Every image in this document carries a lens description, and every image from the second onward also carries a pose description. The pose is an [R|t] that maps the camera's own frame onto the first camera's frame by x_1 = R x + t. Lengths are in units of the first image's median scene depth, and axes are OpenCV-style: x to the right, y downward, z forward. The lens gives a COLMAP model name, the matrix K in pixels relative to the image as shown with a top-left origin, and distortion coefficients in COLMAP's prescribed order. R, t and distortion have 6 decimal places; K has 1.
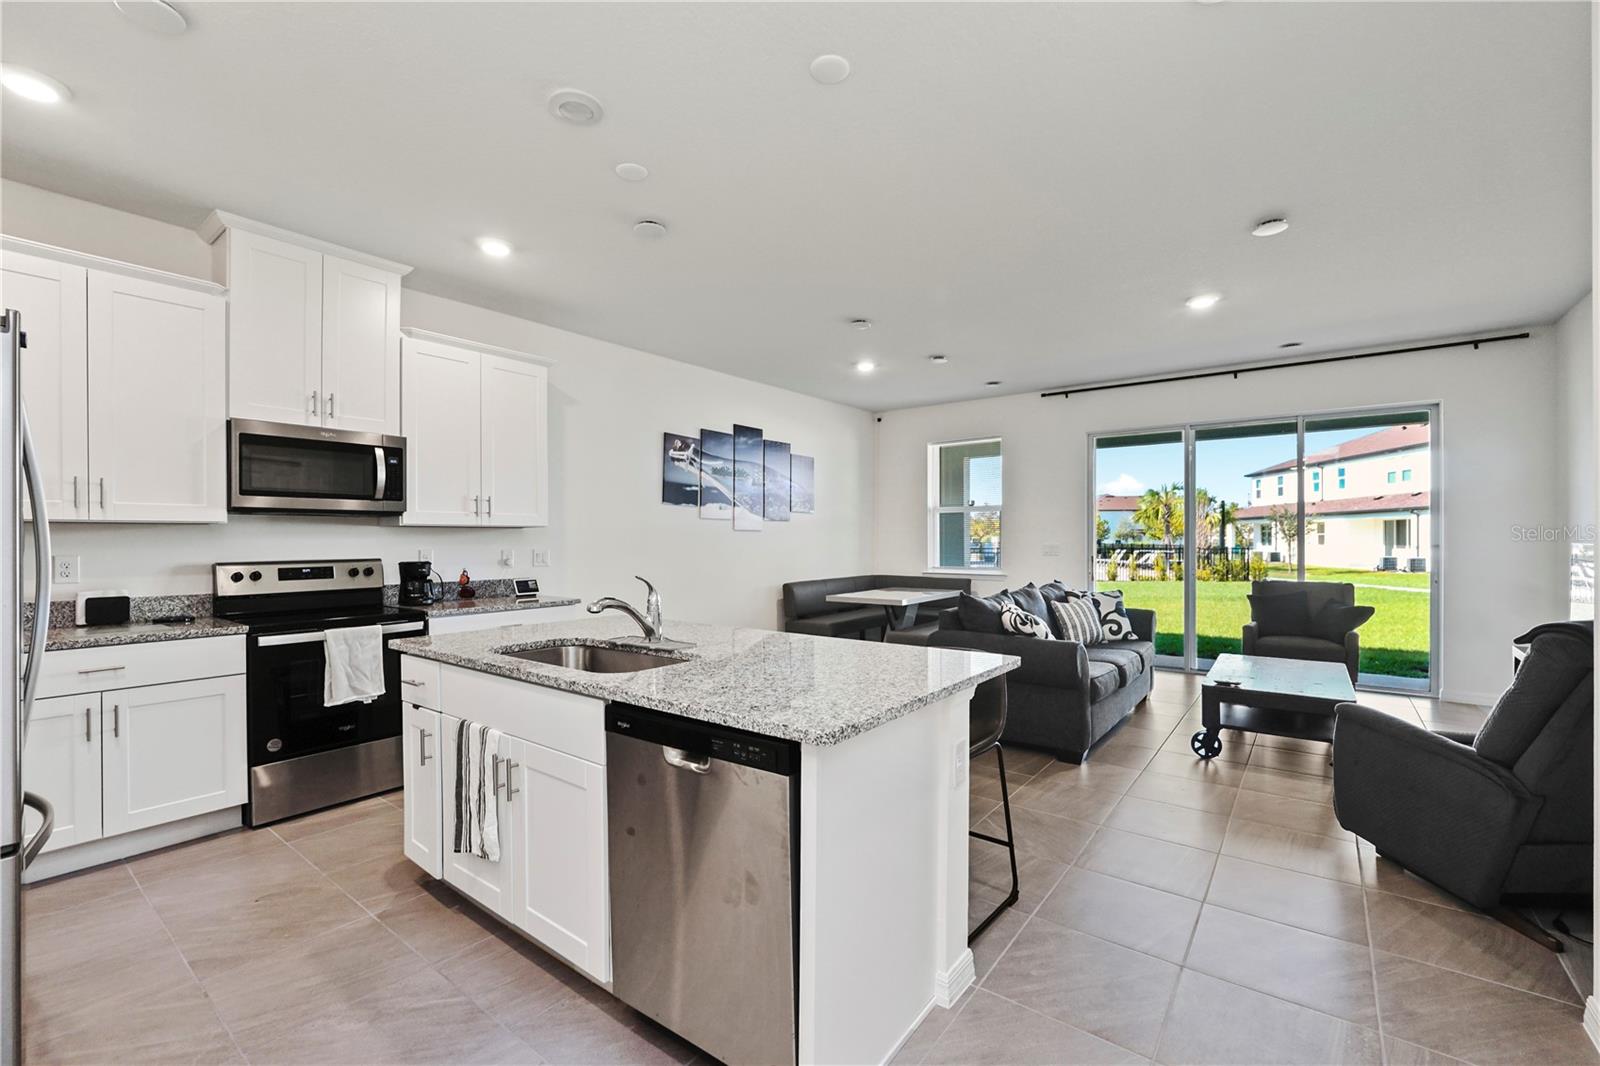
lens RADIAL K [[684.4, 0, 800.0], [0, 684.4, 542.3], [0, 0, 1]] dist [-0.018122, 0.006782]
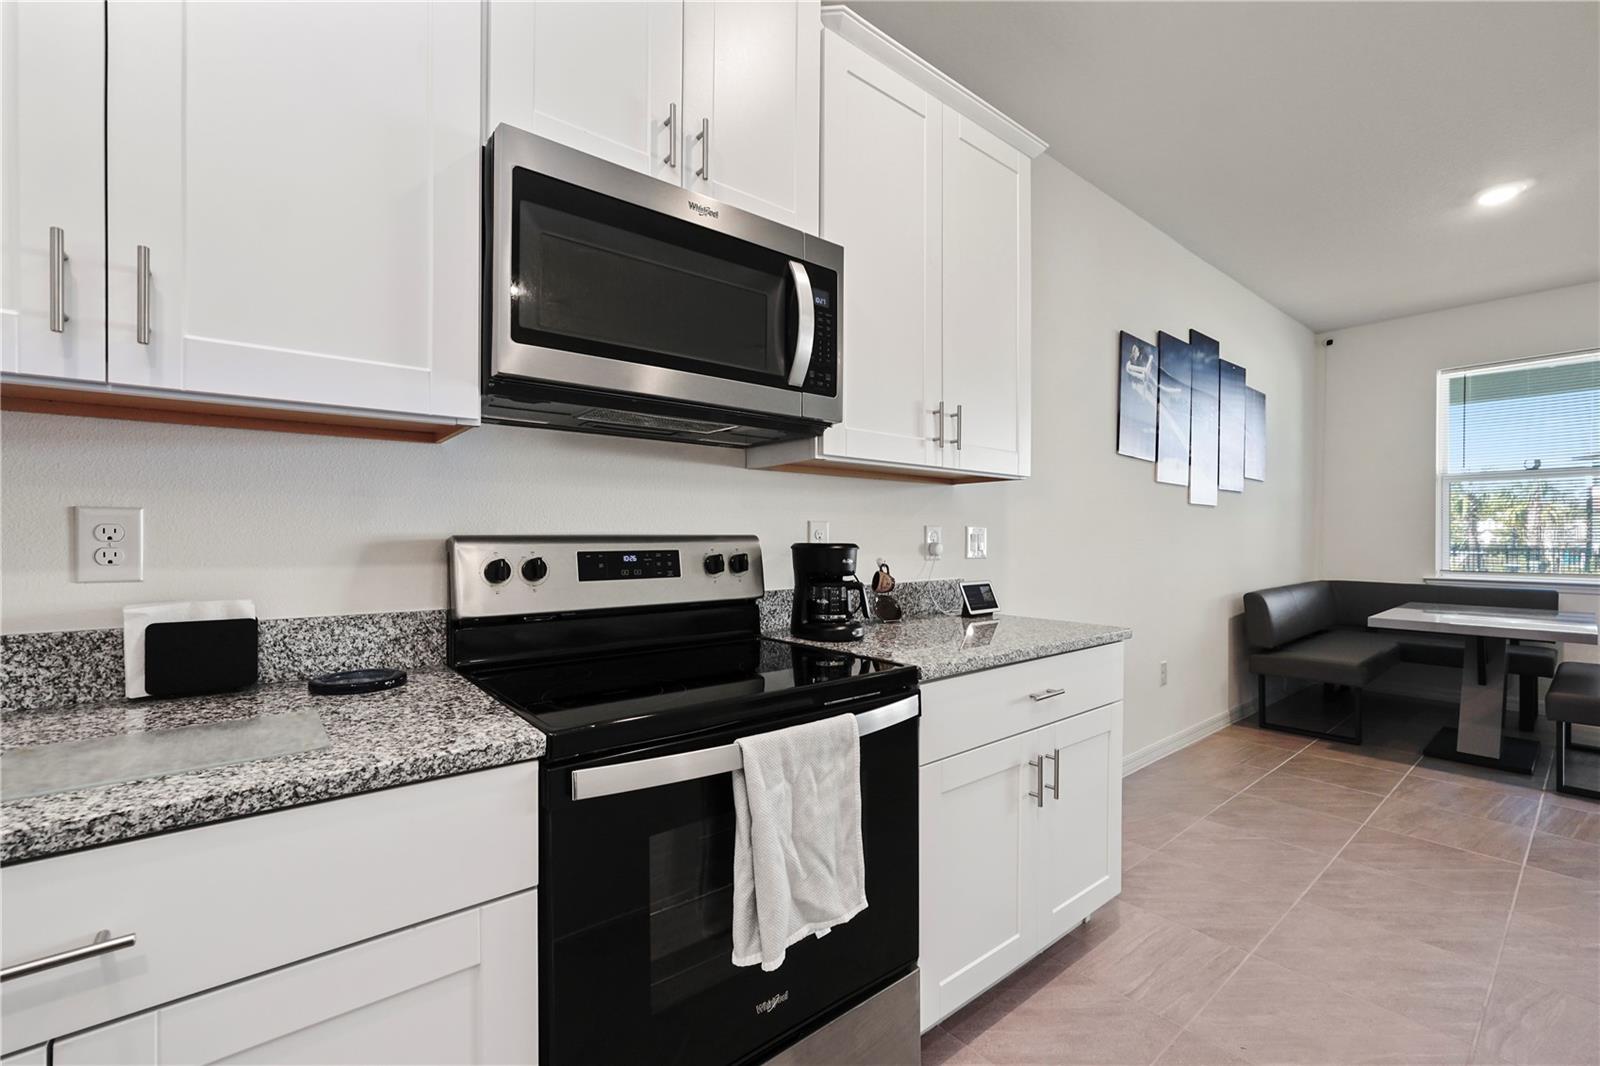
lens RADIAL K [[672.8, 0, 800.5], [0, 672.8, 540.8], [0, 0, 1]] dist [-0.019174, 0.006875]
pose [[0.974185, 0.008257, -0.225600, -0.416198], [-0.007884, 0.999966, 0.002555, 0.022664], [0.225613, -0.000710, 0.974217, 0.480107]]
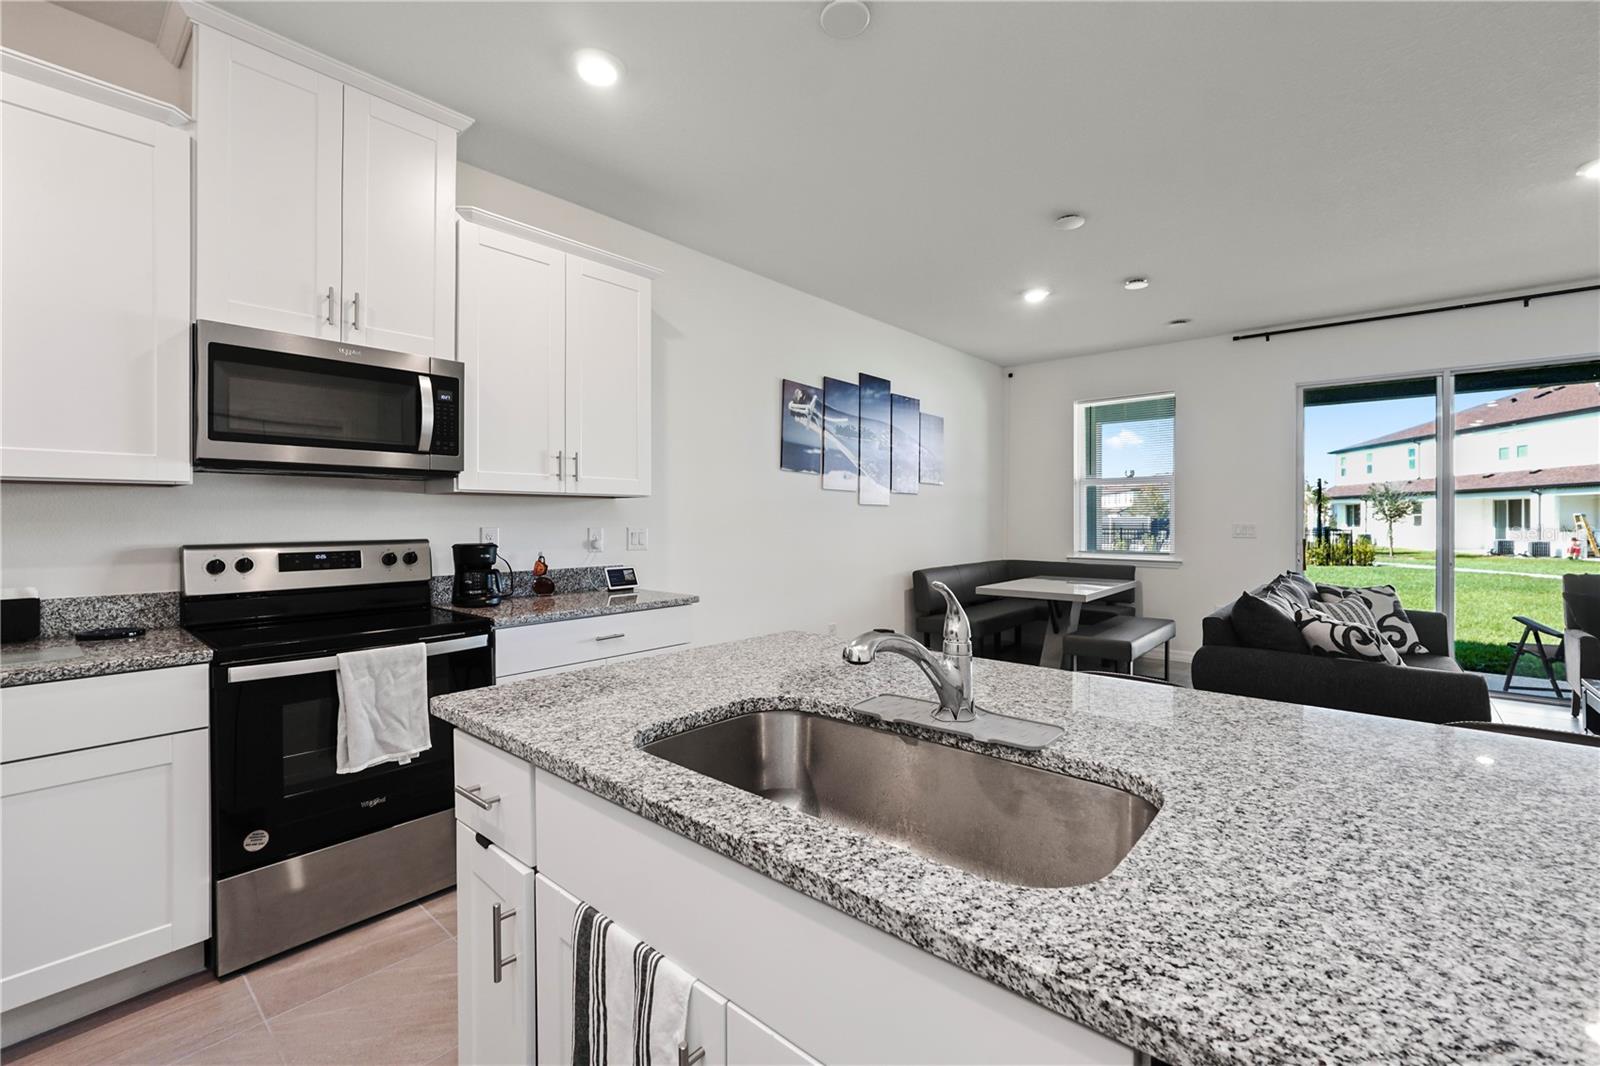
lens RADIAL K [[679.9, 0, 807.1], [0, 679.9, 522.9], [0, 0, 1]] dist [-0.017162, 0.006928]
pose [[0.998599, 0.004415, -0.052725, -0.160910], [-0.004305, 0.999988, 0.002207, 0.003247], [0.052735, -0.001977, 0.998607, 0.276075]]
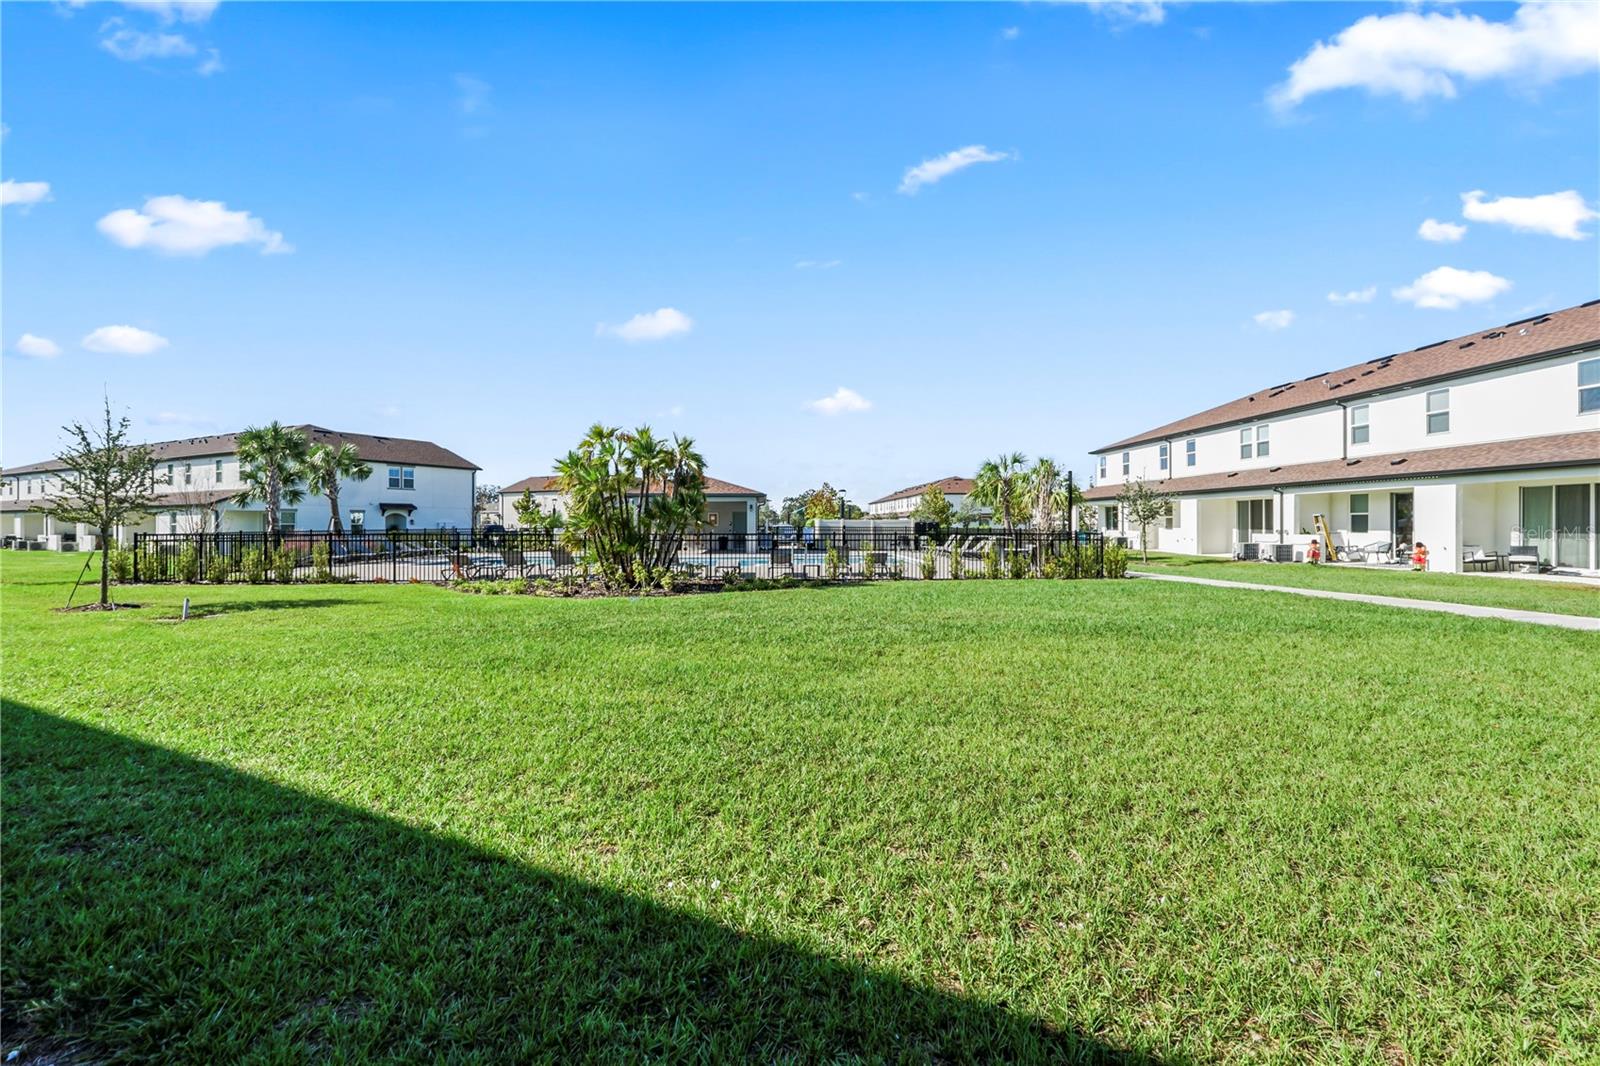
lens RADIAL K [[679.9, 0, 807.1], [0, 679.9, 522.9], [0, 0, 1]] dist [-0.017162, 0.006928]
pose [[0.981027, 0.001310, 0.193864, 1.111259], [-0.000090, 0.999980, -0.006303, 0.011057], [-0.193869, 0.006166, 0.981008, 1.873726]]
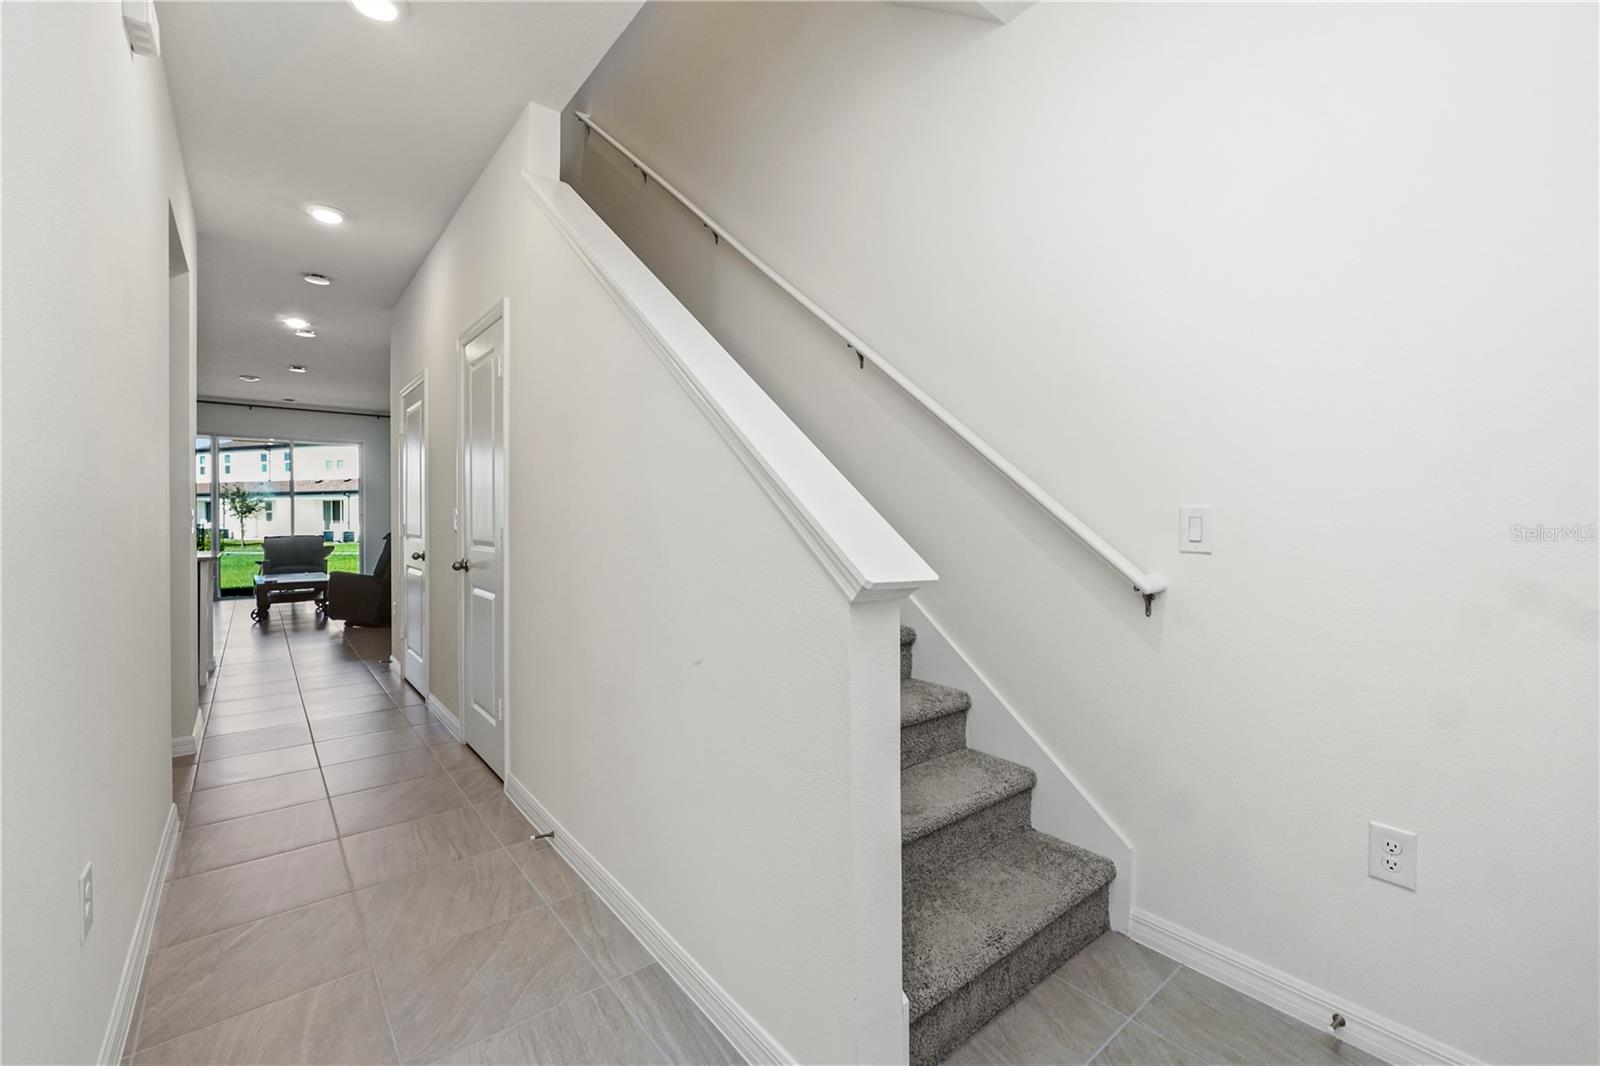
lens RADIAL K [[694.2, 0, 819.2], [0, 694.2, 513.9], [0, 0, 1]] dist [-0.016986, 0.006843]
pose [[0.229249, 0.003795, 0.973360, -0.839914], [0.005207, 0.999973, -0.005125, 0.014481], [-0.973354, 0.006243, 0.229223, -0.898777]]
